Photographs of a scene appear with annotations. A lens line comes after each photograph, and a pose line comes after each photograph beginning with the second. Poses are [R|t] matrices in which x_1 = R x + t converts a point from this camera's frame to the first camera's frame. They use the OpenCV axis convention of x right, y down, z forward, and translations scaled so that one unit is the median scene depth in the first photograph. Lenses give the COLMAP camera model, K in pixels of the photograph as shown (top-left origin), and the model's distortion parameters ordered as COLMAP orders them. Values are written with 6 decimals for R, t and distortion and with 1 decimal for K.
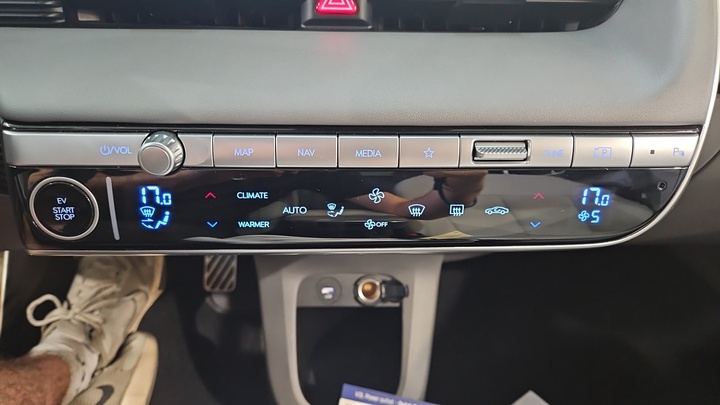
lens RADIAL K [[490.4, 0, 360.0], [0, 490.4, 202.5], [0, 0, 1]] dist [0.044578, -0.000633]
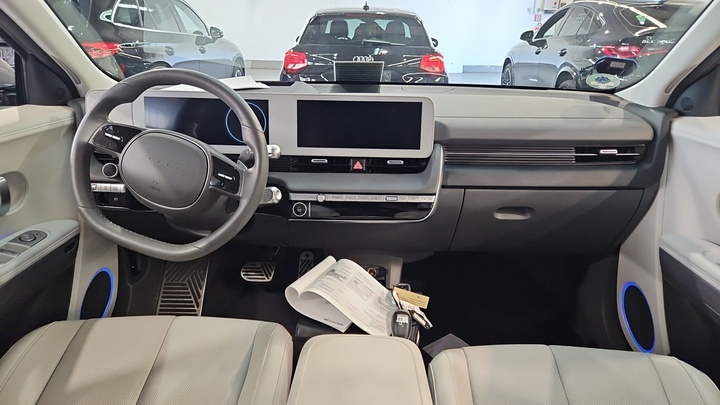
lens RADIAL K [[490.4, 0, 360.0], [0, 490.4, 202.5], [0, 0, 1]] dist [0.044578, -0.000633]
pose [[0.999205, 0.010511, -0.038449, 0.164524], [-0.016620, 0.986617, -0.162205, 0.698820], [0.036229, 0.162715, 0.986008, -3.621653]]
